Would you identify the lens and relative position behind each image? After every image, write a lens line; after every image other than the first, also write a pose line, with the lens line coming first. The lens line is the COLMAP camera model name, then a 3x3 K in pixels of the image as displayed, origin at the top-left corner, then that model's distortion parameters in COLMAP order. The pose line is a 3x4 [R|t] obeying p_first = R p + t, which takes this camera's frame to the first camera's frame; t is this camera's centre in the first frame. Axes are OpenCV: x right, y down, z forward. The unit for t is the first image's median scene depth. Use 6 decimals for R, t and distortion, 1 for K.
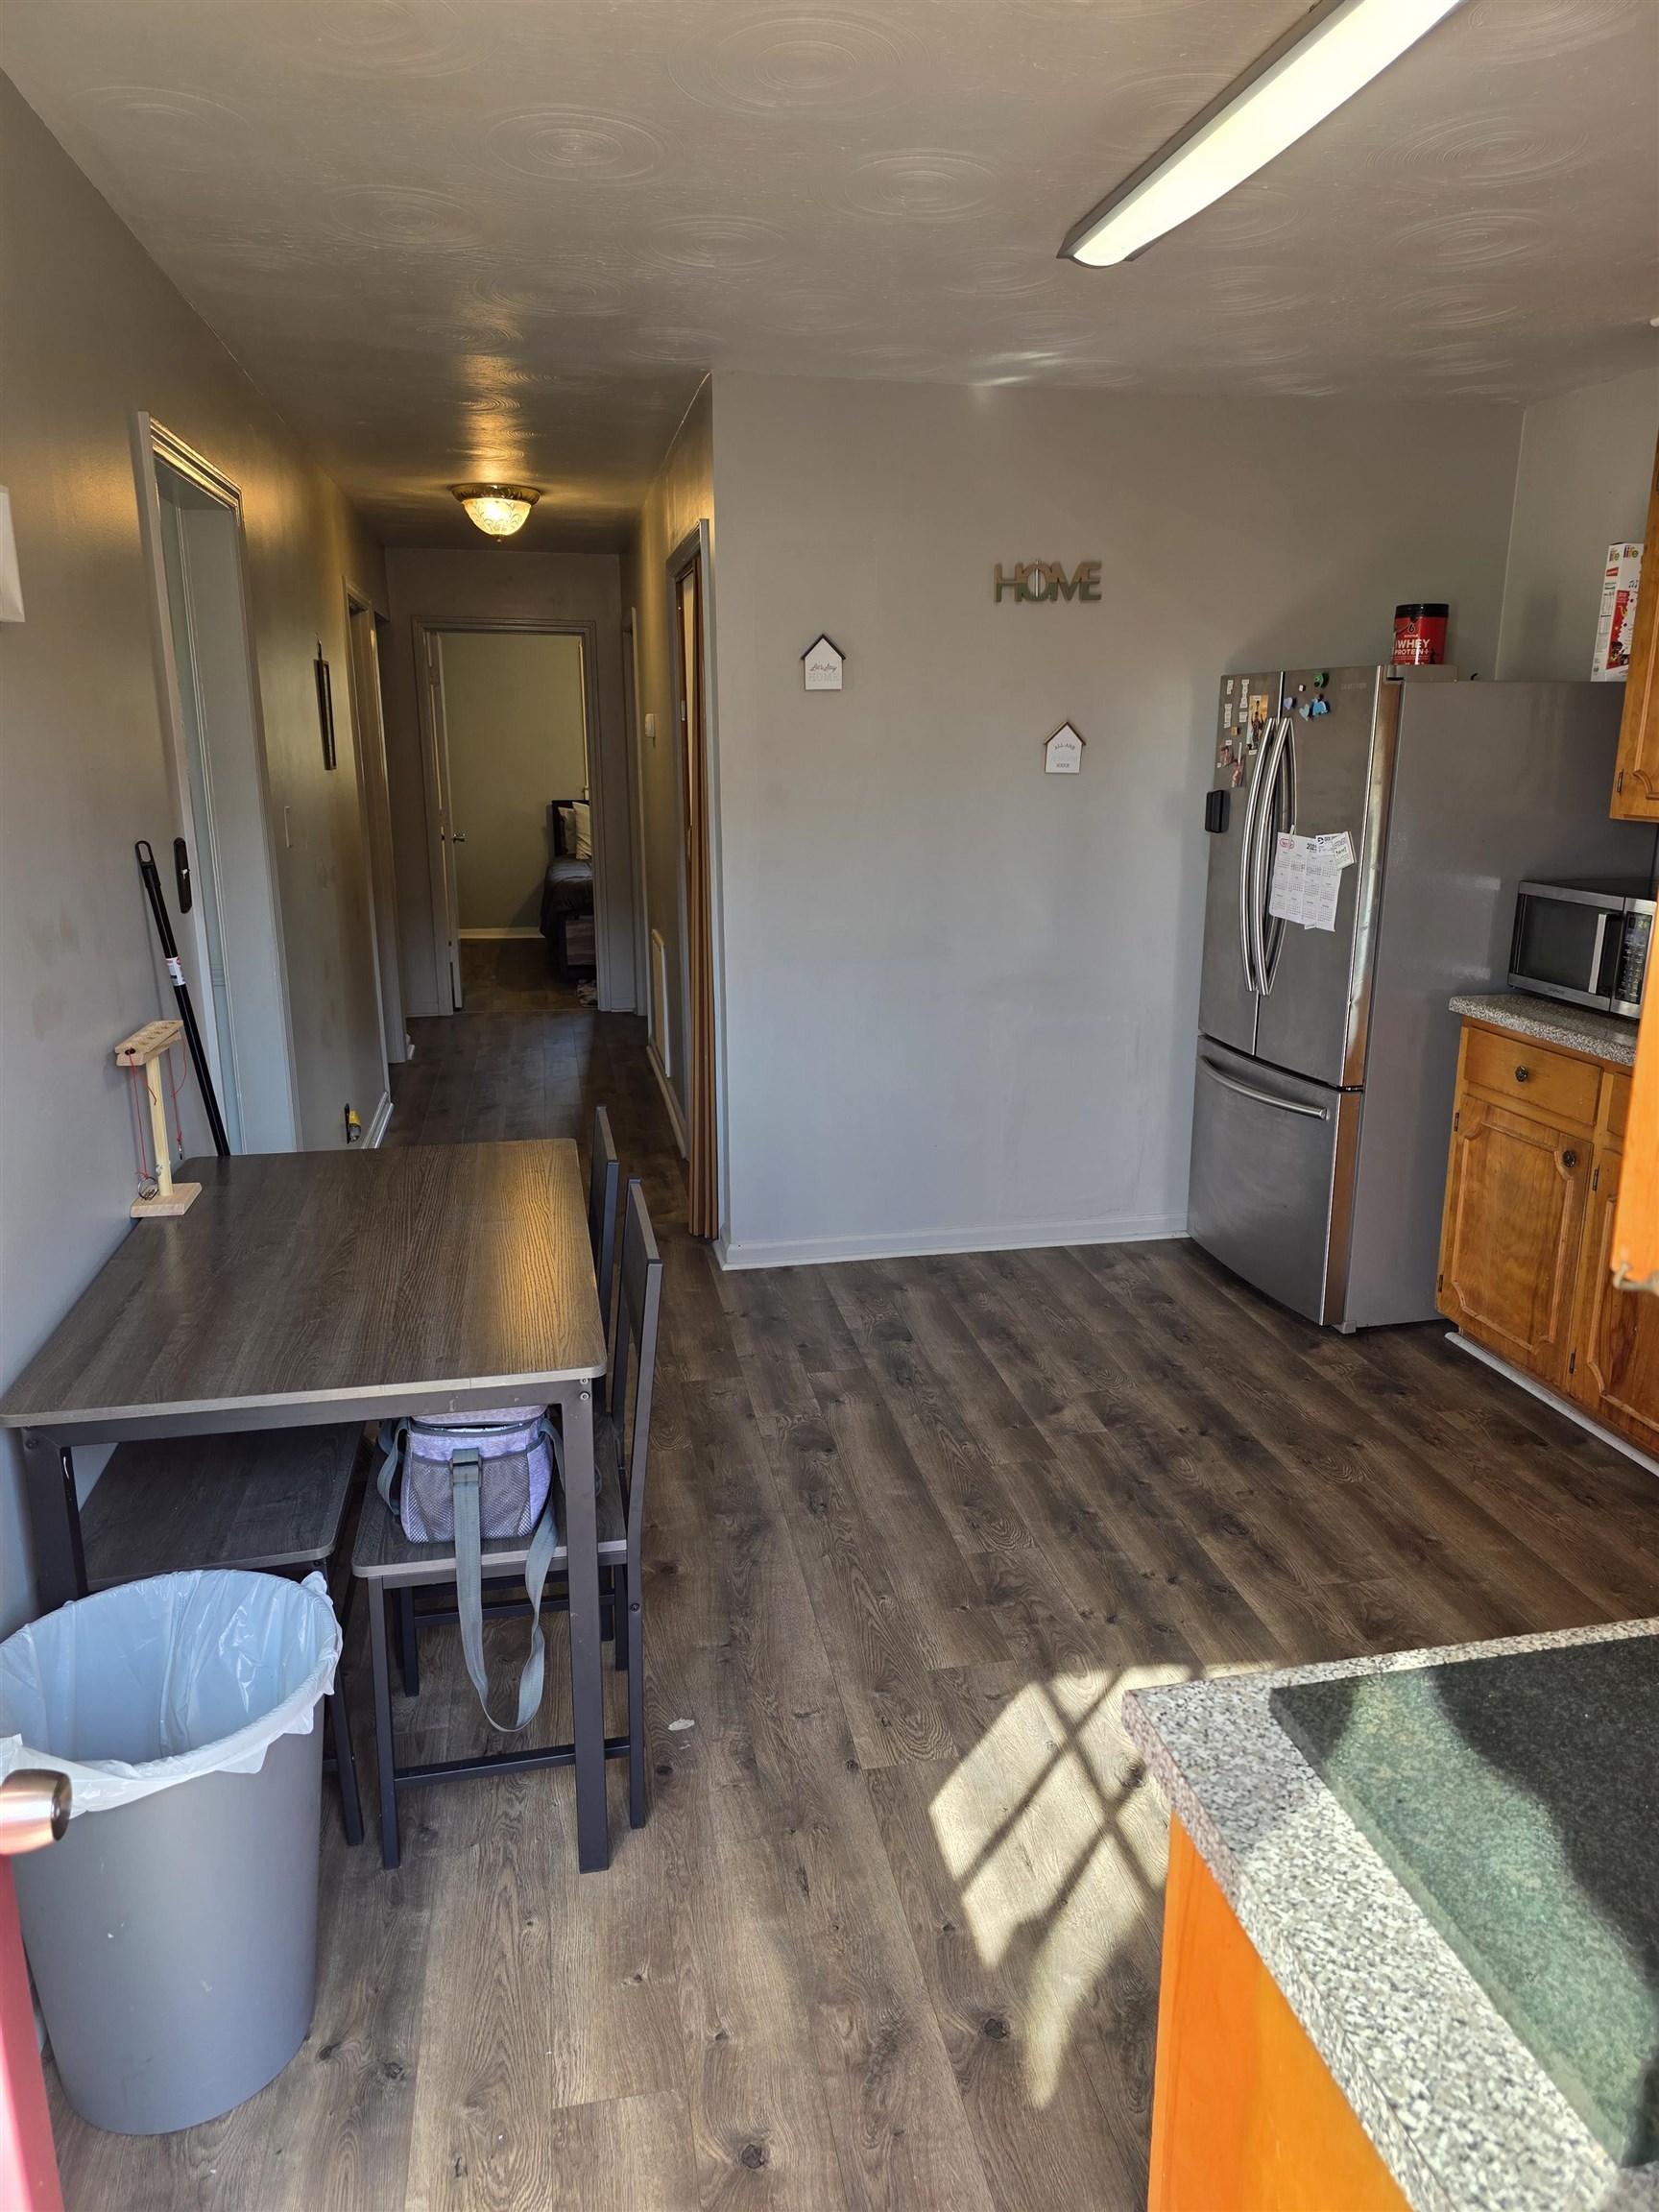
lens RADIAL K [[1487.7, 0, 847.8], [0, 1487.7, 1111.7], [0, 0, 1]] dist [0.059183, -0.047945]
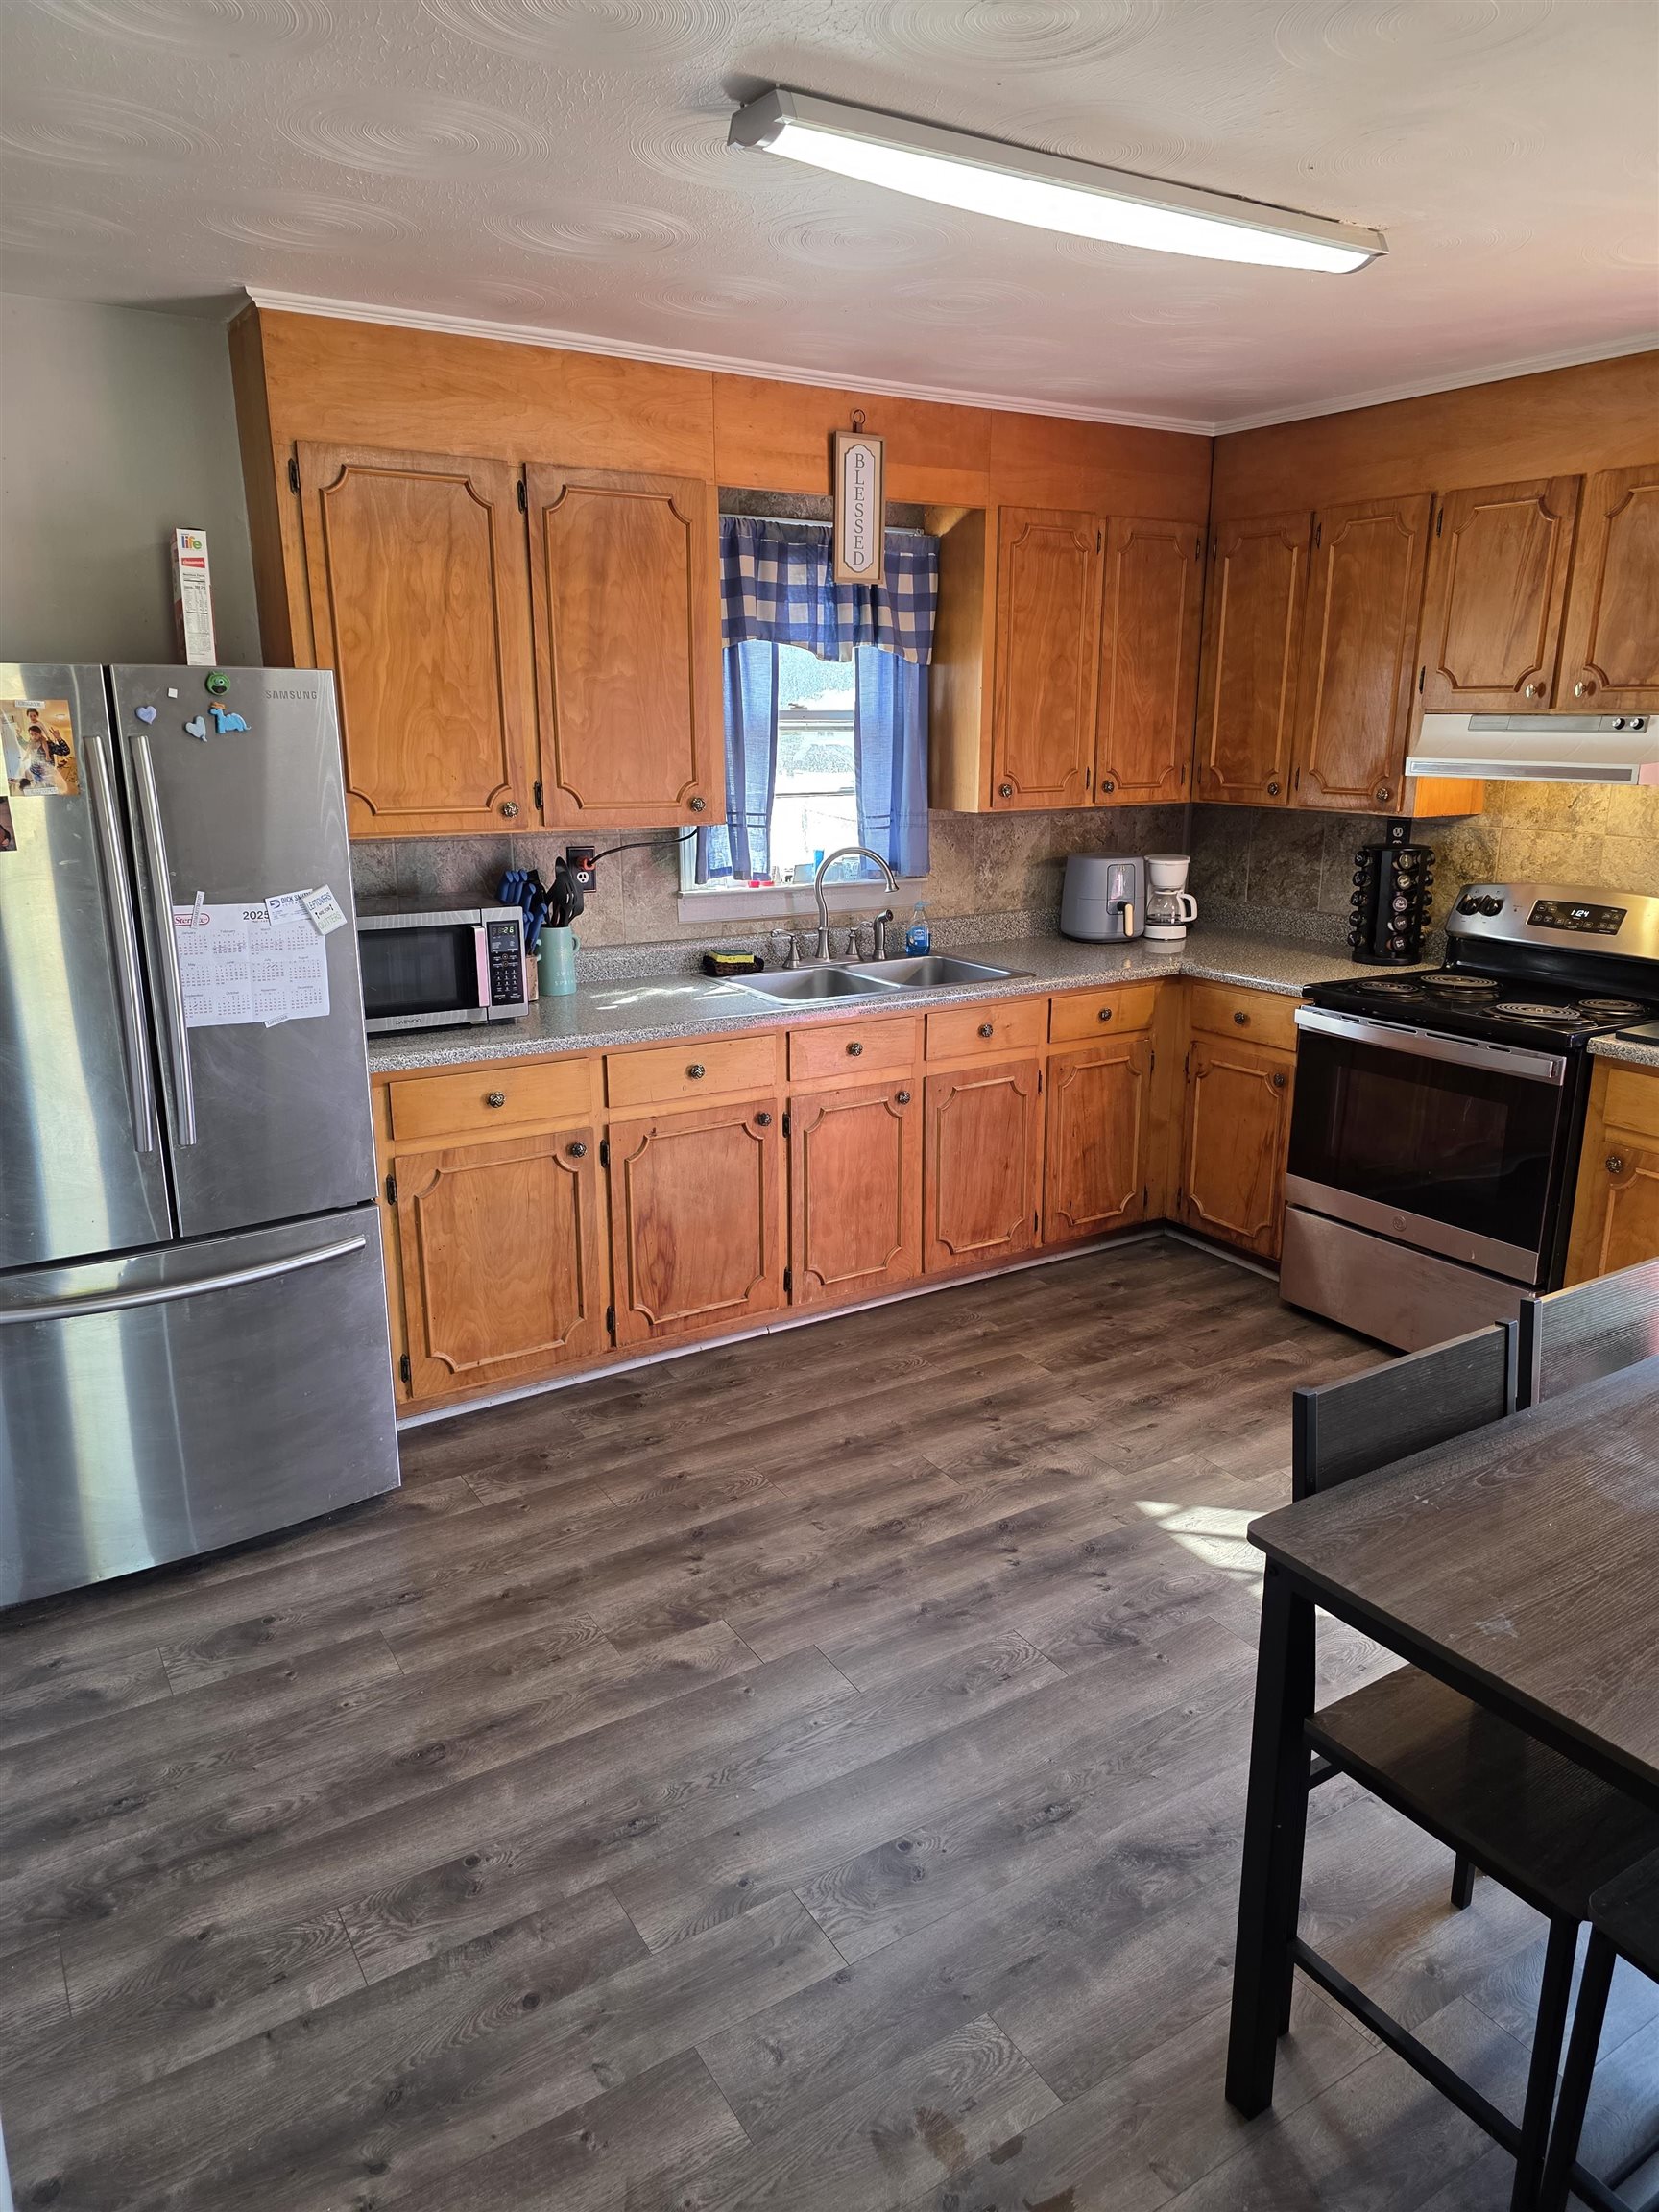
lens RADIAL K [[1487.7, 0, 847.8], [0, 1487.7, 1111.7], [0, 0, 1]] dist [0.059183, -0.047945]
pose [[-0.368599, -0.243530, 0.897122, -0.492409], [0.229039, 0.911530, 0.341546, -0.287526], [-0.900930, 0.331370, -0.280212, 1.032664]]
